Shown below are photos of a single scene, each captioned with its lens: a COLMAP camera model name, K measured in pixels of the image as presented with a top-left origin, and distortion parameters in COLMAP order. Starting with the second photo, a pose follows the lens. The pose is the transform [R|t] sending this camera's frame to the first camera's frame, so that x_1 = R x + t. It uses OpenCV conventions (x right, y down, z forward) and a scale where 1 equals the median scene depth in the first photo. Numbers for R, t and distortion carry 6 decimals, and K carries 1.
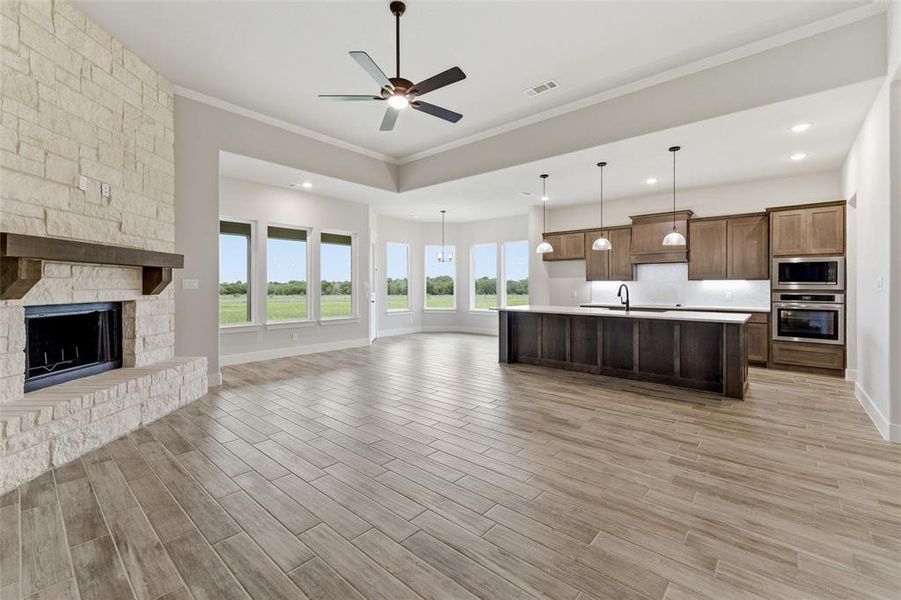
lens RADIAL K [[380.8, 0, 456.3], [0, 380.8, 286.3], [0, 0, 1]] dist [-0.000805, 0.000225]
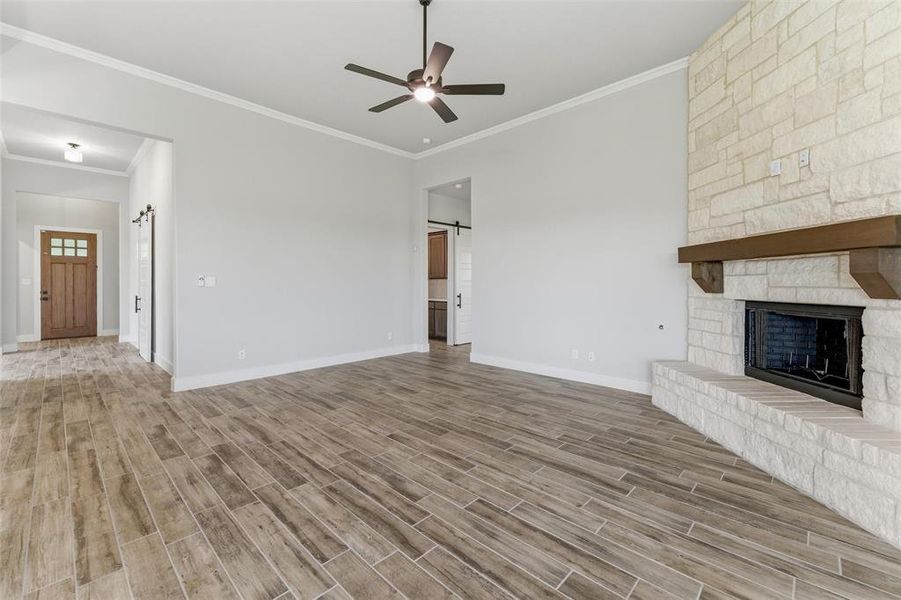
lens RADIAL K [[380.8, 0, 452.1], [0, 380.8, 284.1], [0, 0, 1]] dist [-0.000805, 0.000225]
pose [[-0.998422, -0.000291, 0.056163, -0.155991], [-0.000184, 0.999998, 0.001899, 0.000676], [-0.056163, 0.001885, -0.998420, 1.110770]]
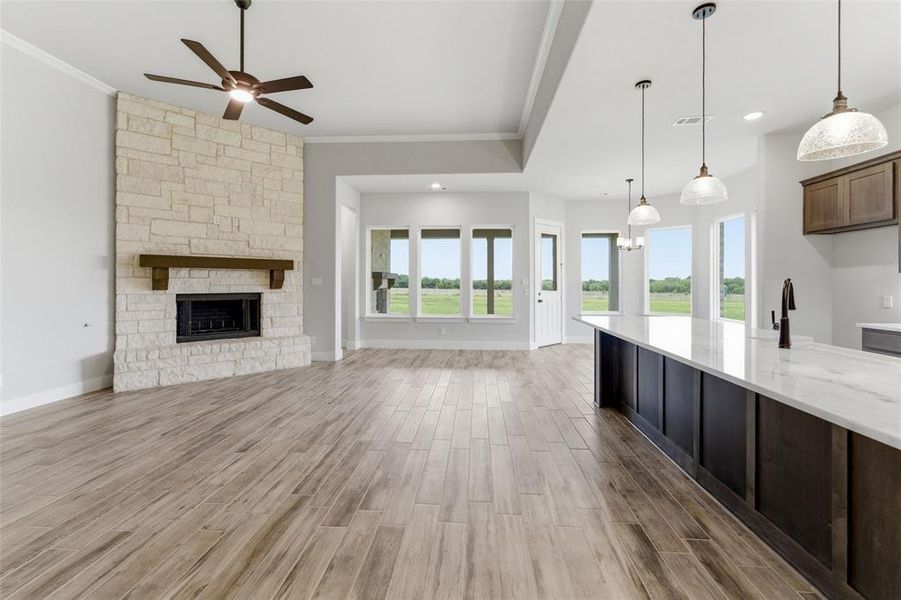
lens RADIAL K [[380.8, 0, 453.4], [0, 380.8, 282.2], [0, 0, 1]] dist [-0.000805, 0.000225]
pose [[0.599667, -0.000823, -0.800249, 0.542577], [-0.001500, 0.999997, -0.002153, -0.000644], [0.800248, 0.002491, 0.599664, 0.477795]]
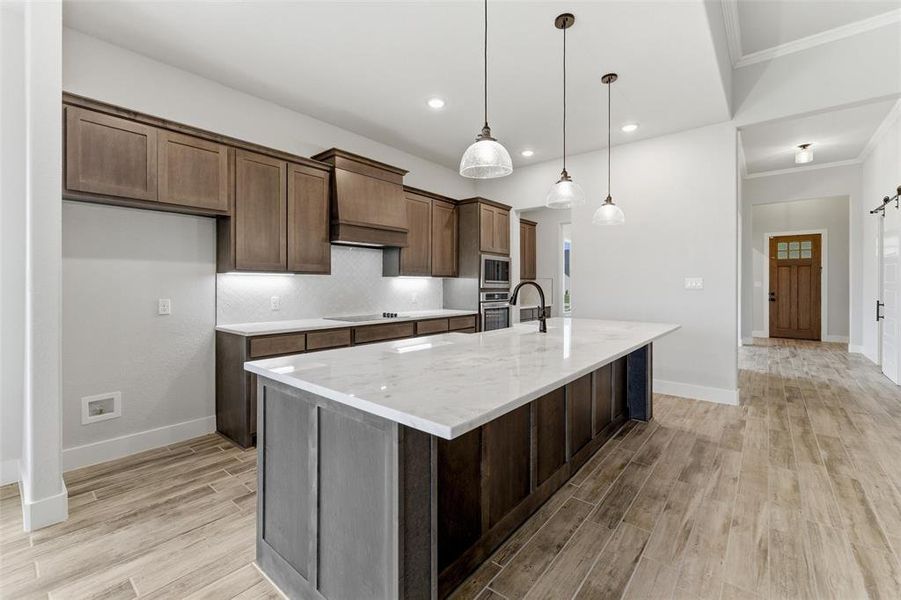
lens RADIAL K [[380.8, 0, 452.3], [0, 380.8, 286.1], [0, 0, 1]] dist [-0.000805, 0.000225]
pose [[-0.016612, -0.003134, 0.999857, -0.072850], [-0.001282, 0.999994, 0.003113, 0.000176], [-0.999861, -0.001230, -0.016615, 1.099322]]
